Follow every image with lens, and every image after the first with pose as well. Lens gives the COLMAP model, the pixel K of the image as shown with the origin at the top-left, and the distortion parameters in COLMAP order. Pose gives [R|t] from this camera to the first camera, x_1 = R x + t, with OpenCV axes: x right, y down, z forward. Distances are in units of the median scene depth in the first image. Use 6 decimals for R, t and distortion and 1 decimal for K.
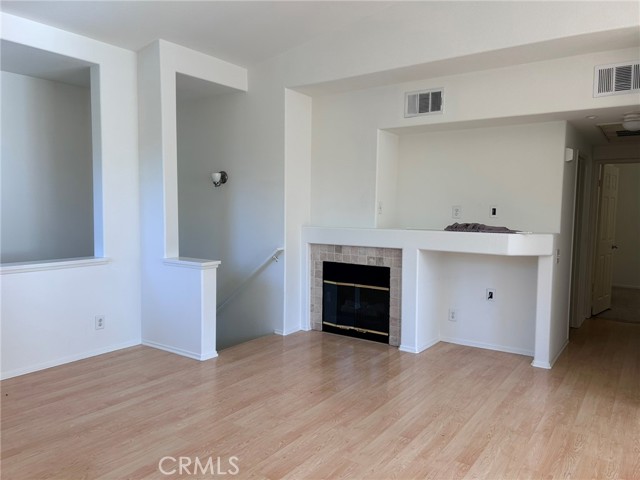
lens RADIAL K [[479.1, 0, 319.1], [0, 479.1, 241.5], [0, 0, 1]] dist [0.056389, -0.064610]
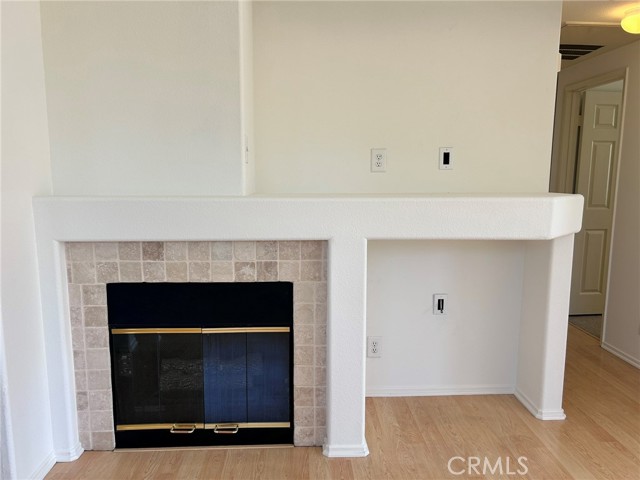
lens RADIAL K [[479.1, 0, 319.1], [0, 479.1, 241.5], [0, 0, 1]] dist [0.056389, -0.064610]
pose [[0.792346, -0.094520, 0.602705, -0.098240], [0.049076, 0.994599, 0.091461, -0.023384], [-0.608094, -0.042890, 0.792705, 0.617937]]
